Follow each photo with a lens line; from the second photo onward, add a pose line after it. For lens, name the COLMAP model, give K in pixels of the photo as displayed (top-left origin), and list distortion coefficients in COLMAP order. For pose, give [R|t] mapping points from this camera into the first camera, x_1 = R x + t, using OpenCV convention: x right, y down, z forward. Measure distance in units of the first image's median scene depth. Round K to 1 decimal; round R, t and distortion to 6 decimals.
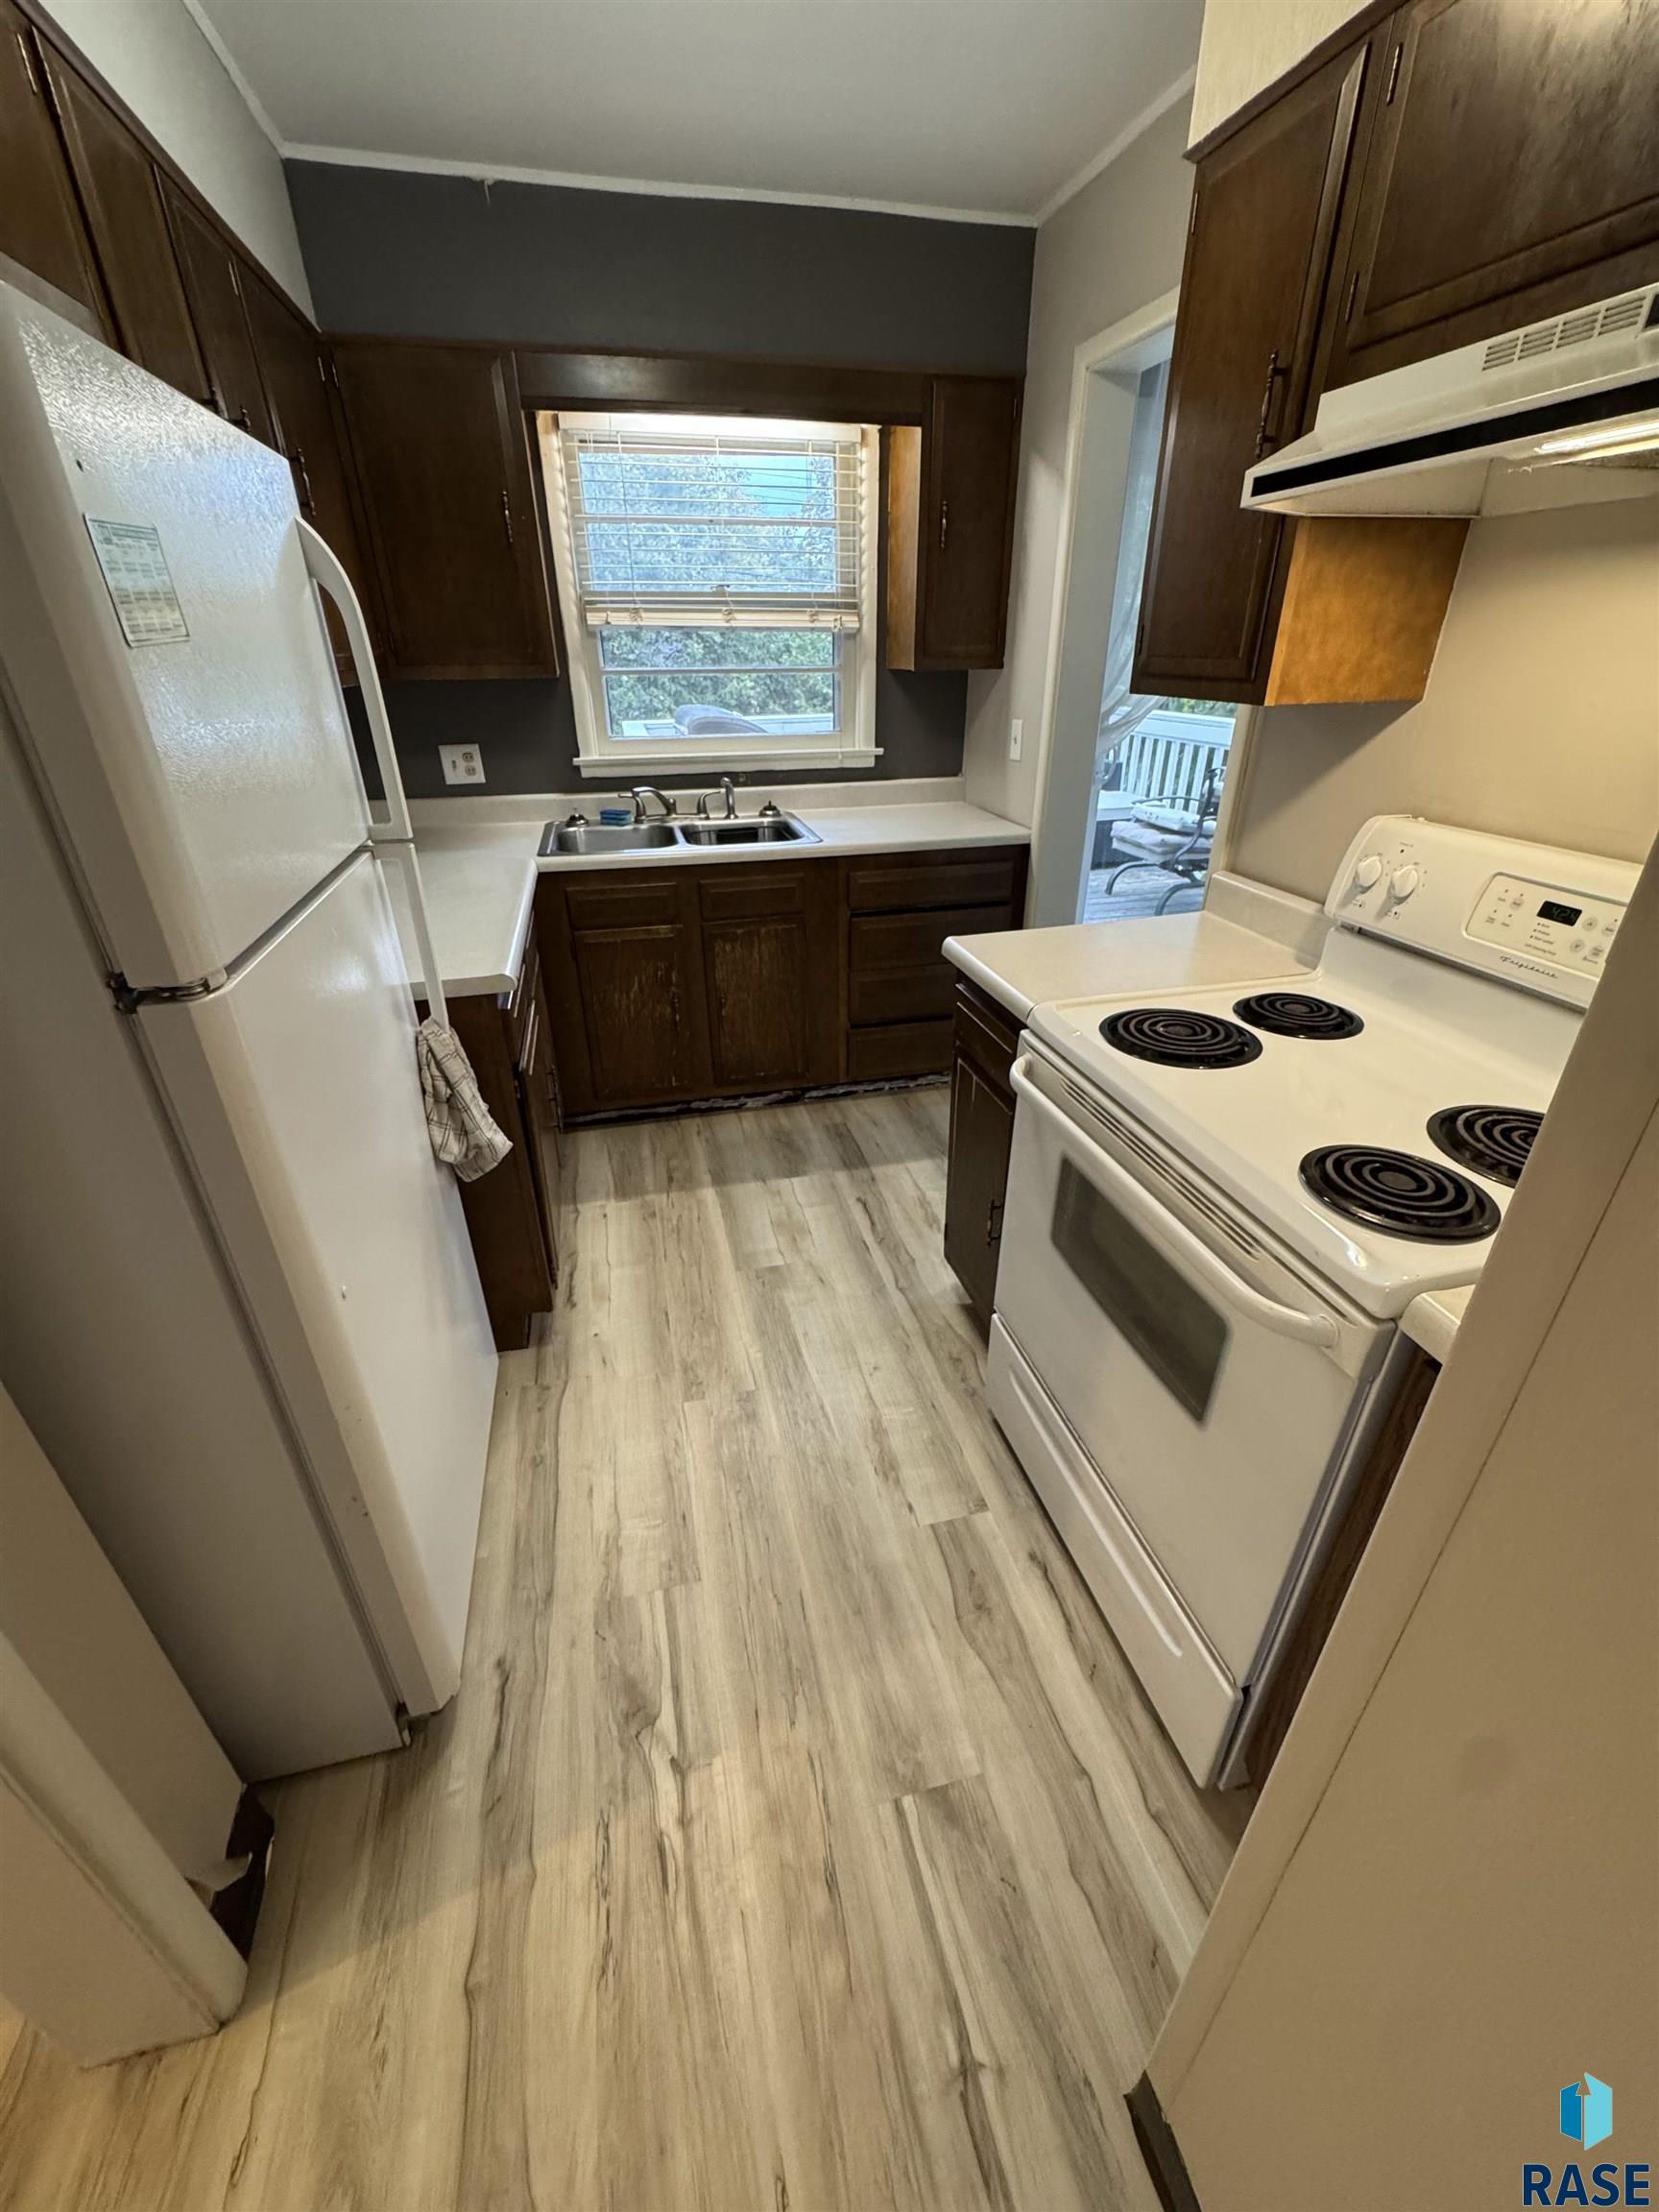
lens RADIAL K [[896.0, 0, 829.0], [0, 896.0, 1107.7], [0, 0, 1]] dist [-0.000198, -0.000303]
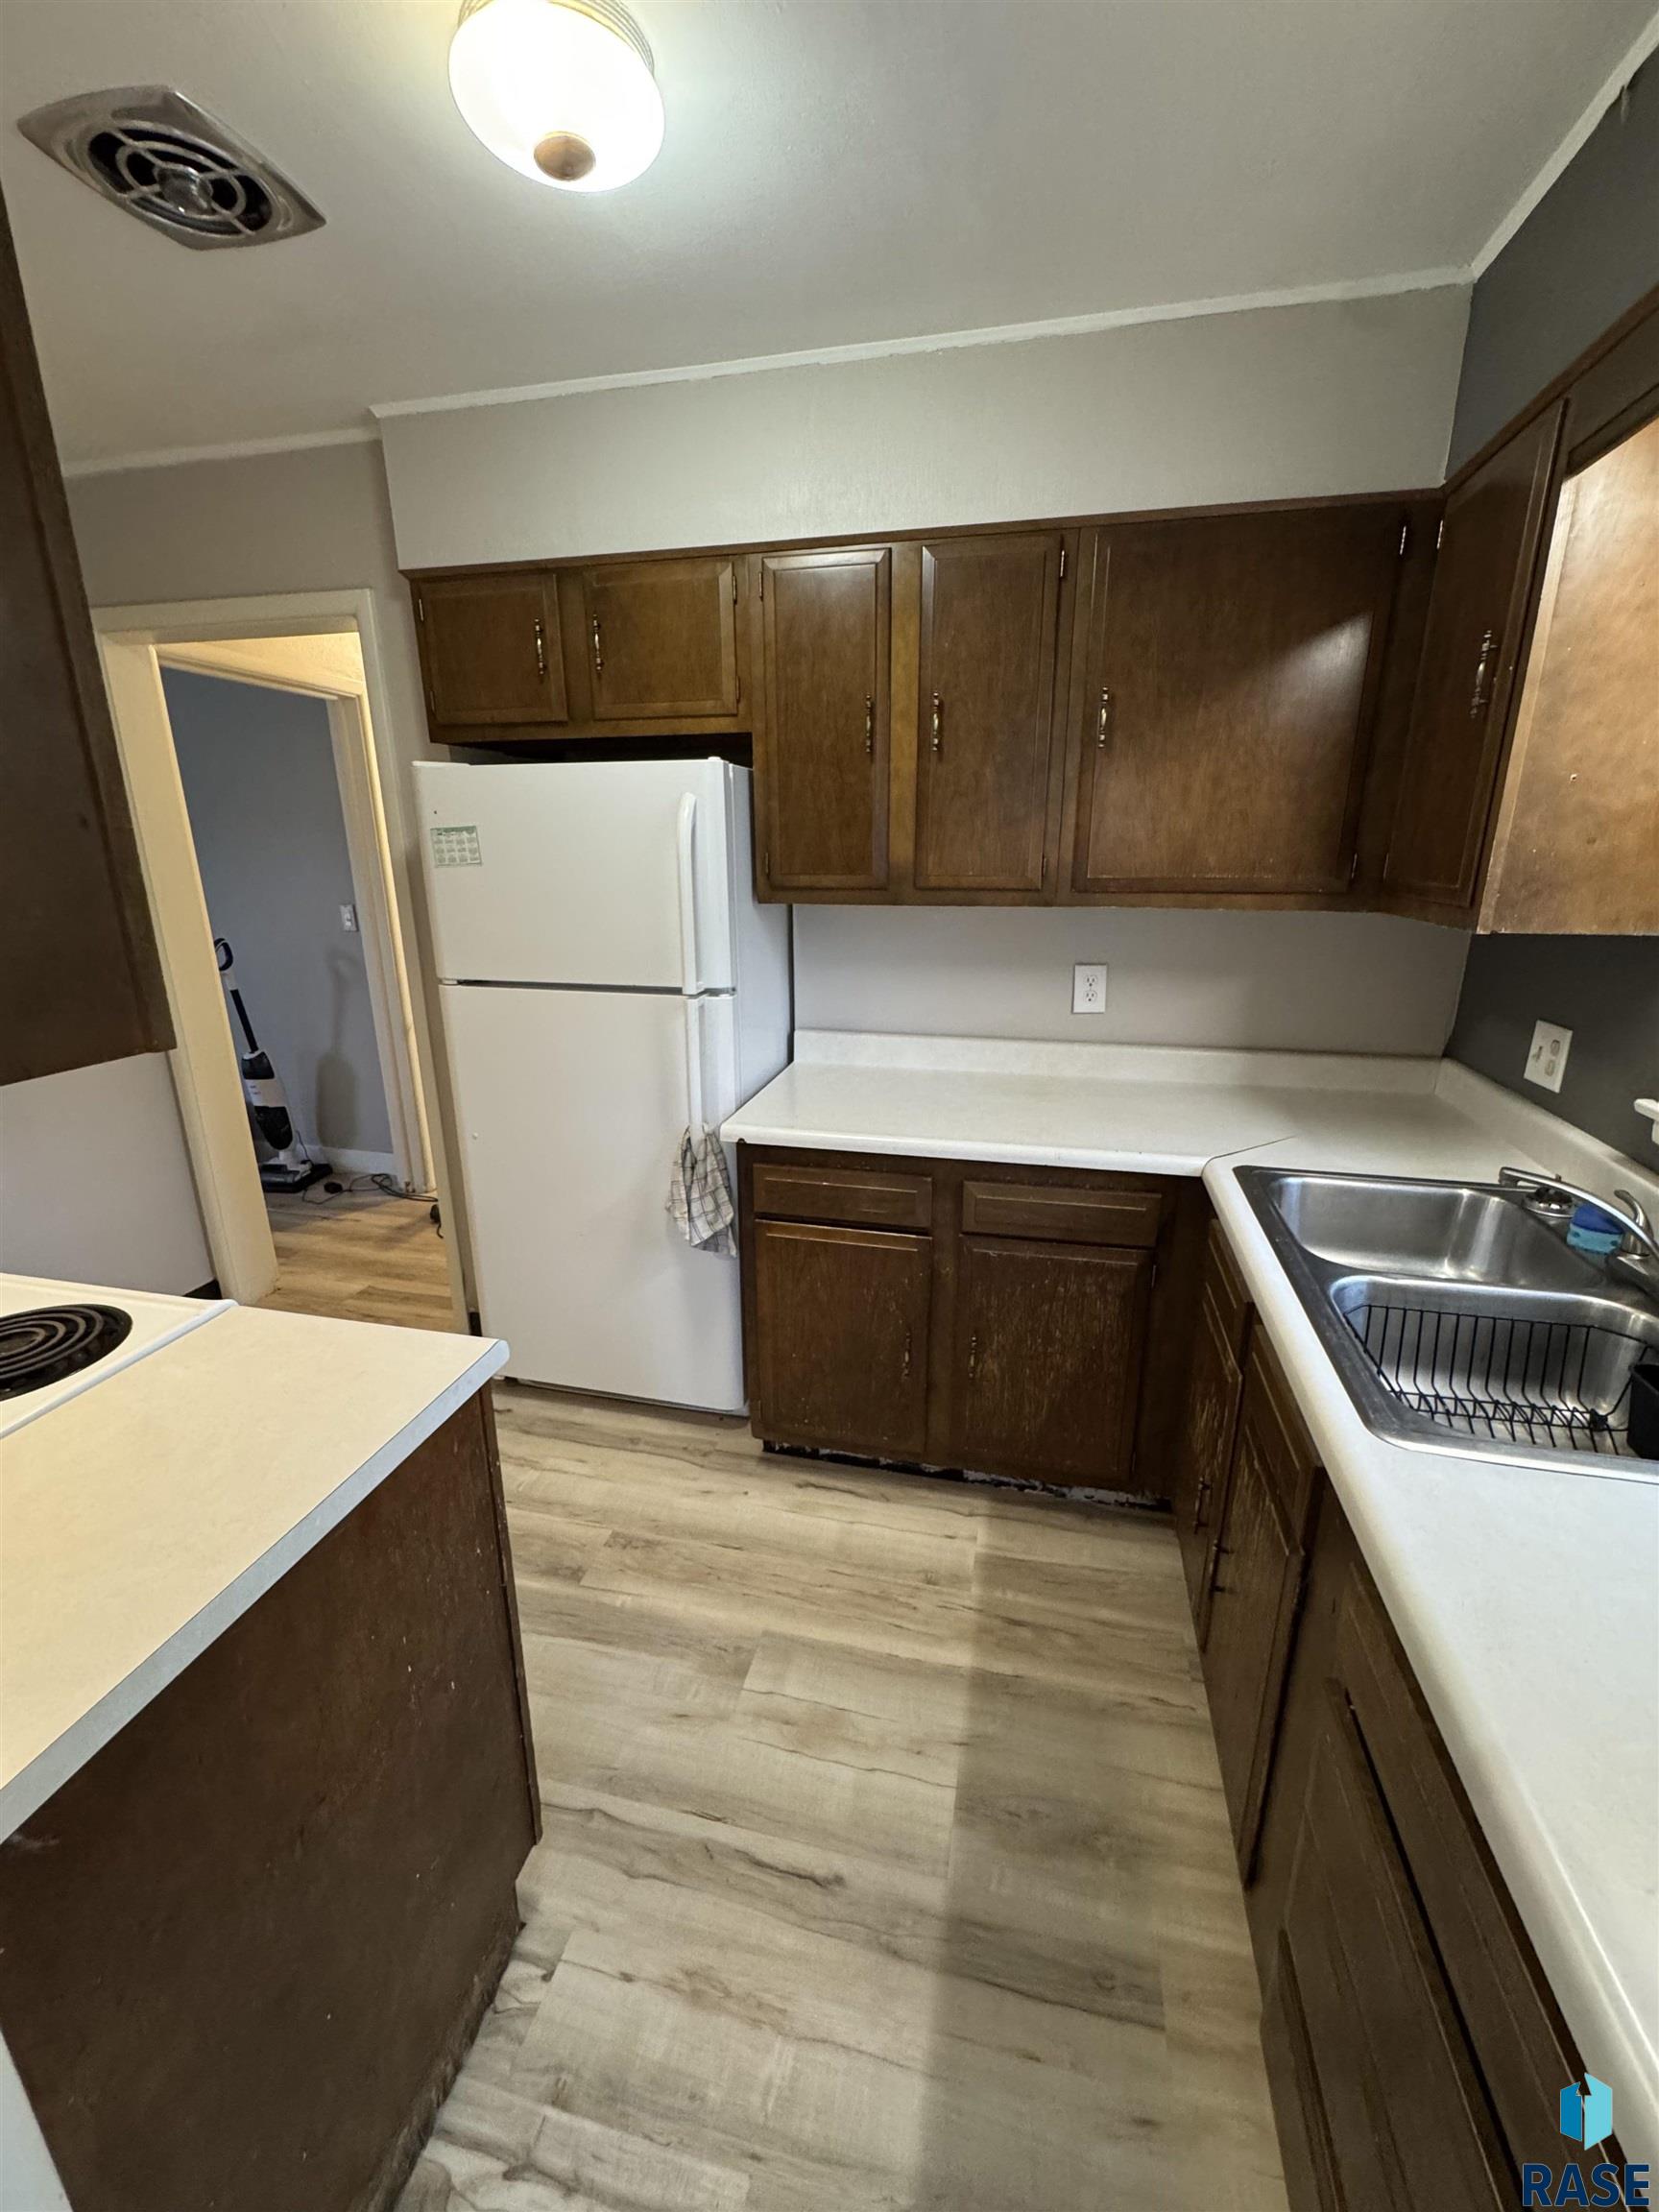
lens RADIAL K [[896.0, 0, 831.0], [0, 896.0, 1102.9], [0, 0, 1]] dist [-0.000198, -0.000303]
pose [[-0.461216, 0.258240, -0.848877, 0.366664], [-0.407358, 0.788296, 0.461138, -0.499002], [0.788251, 0.558481, -0.258379, 0.903708]]
